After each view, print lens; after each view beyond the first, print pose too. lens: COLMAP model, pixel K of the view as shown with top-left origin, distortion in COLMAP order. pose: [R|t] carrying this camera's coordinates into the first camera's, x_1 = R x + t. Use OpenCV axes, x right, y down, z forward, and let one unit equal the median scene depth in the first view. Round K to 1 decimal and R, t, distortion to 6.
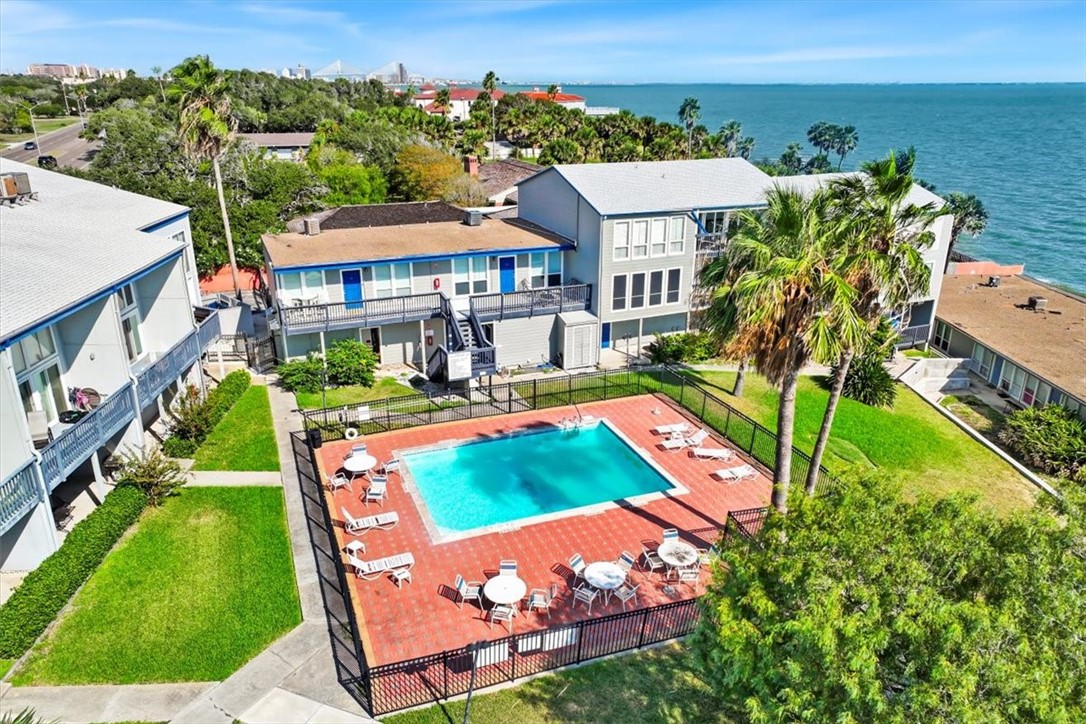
lens RADIAL K [[783.2, 0, 543.0], [0, 783.2, 362.0], [0, 0, 1]] dist [0.001858, 0.001890]
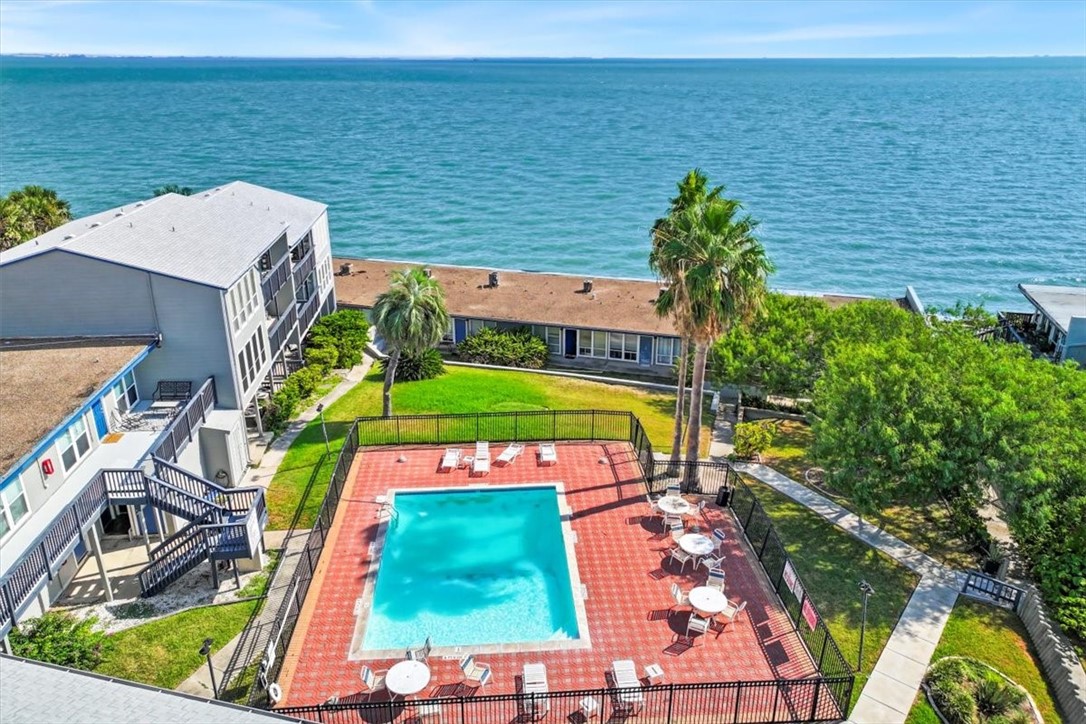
lens RADIAL K [[783.2, 0, 543.0], [0, 783.2, 362.0], [0, 0, 1]] dist [0.001858, 0.001890]
pose [[0.291909, -0.357505, 0.887118, -0.767031], [0.330618, 0.908055, 0.257152, -0.293666], [-0.897486, 0.218232, 0.383267, 0.562662]]
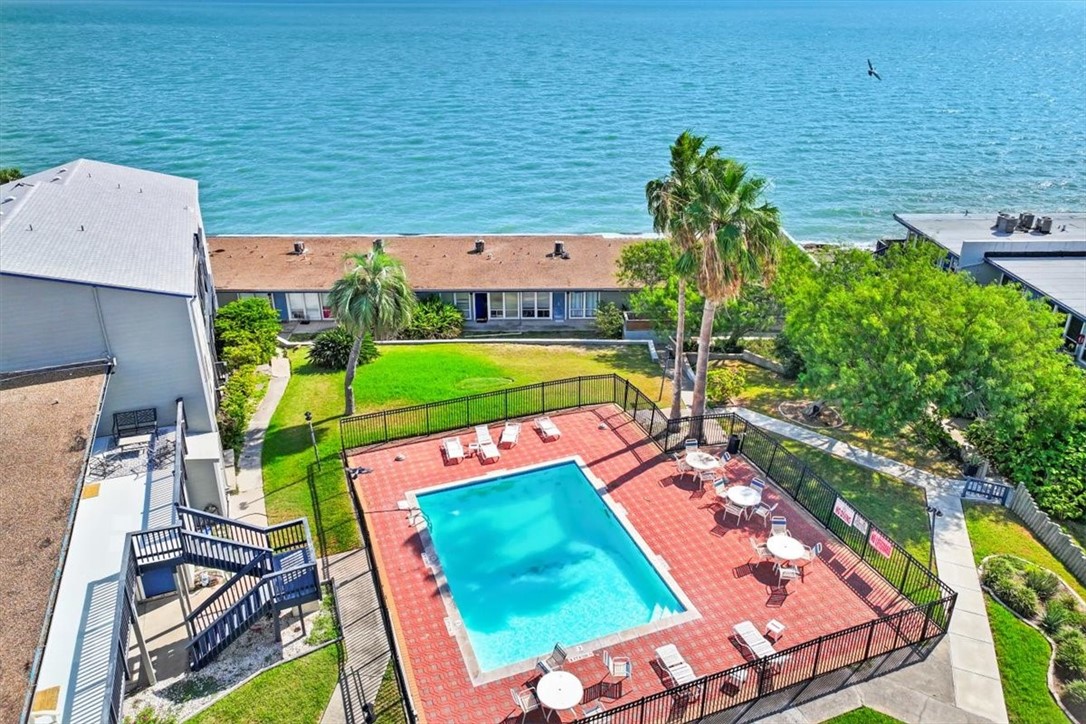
lens RADIAL K [[784.3, 0, 547.0], [0, 784.3, 343.4], [0, 0, 1]] dist [0.003779, -0.000347]
pose [[-0.004566, -0.416119, 0.909299, -0.766133], [0.342762, 0.853572, 0.392338, -0.425423], [-0.939411, 0.313464, 0.138732, 0.848124]]
